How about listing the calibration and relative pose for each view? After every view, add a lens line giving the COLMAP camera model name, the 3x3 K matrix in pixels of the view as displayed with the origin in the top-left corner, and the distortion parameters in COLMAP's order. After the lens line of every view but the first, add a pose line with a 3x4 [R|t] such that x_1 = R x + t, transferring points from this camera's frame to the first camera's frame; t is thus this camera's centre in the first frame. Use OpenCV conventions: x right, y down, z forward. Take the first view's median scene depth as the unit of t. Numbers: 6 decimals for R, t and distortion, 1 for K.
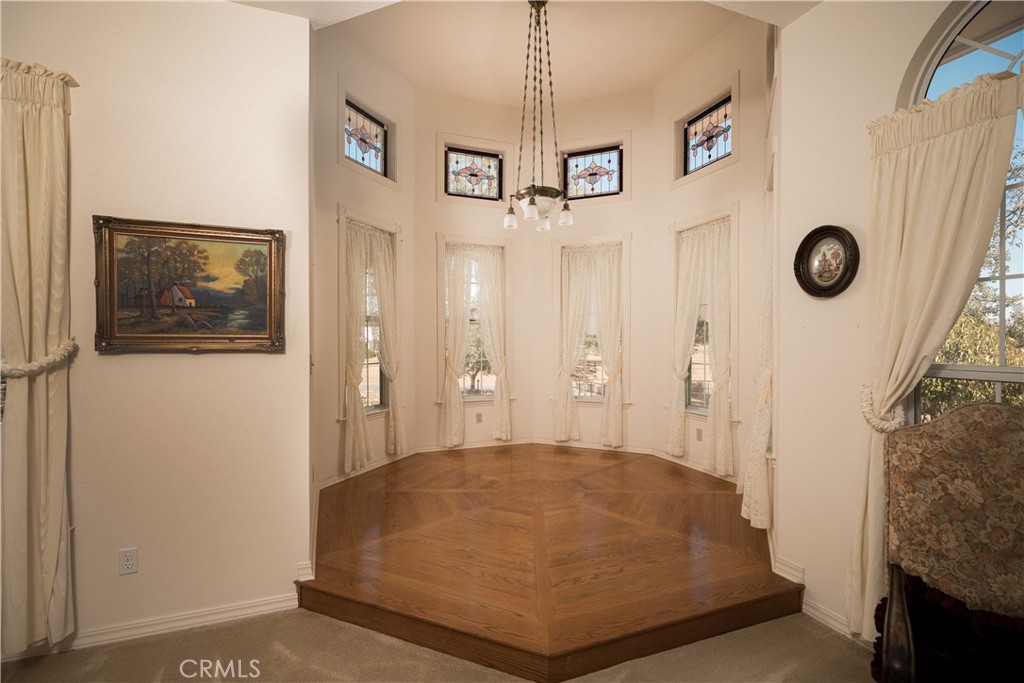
lens RADIAL K [[485.3, 0, 508.2], [0, 485.3, 342.6], [0, 0, 1]] dist [0.002801, -0.000615]
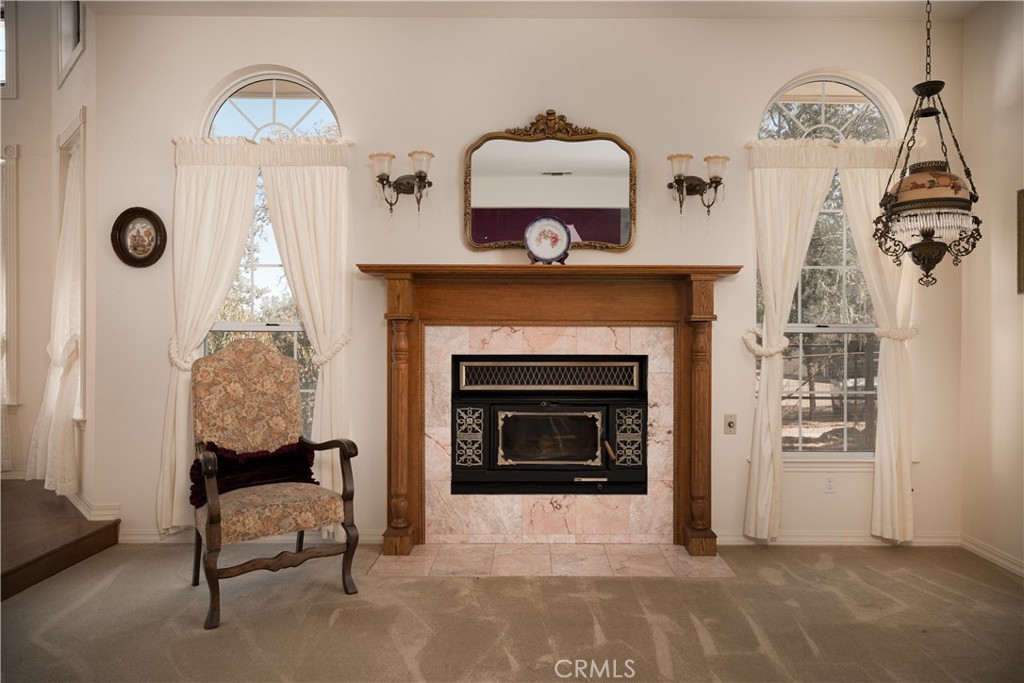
lens RADIAL K [[642.9, 0, 514.0], [0, 642.9, 338.2], [0, 0, 1]] dist [0.015185, 0.000111]
pose [[0.383900, -0.005473, 0.923358, -0.285959], [-0.000362, 0.999981, 0.006078, 0.044027], [-0.923374, -0.002668, 0.383891, -0.284605]]
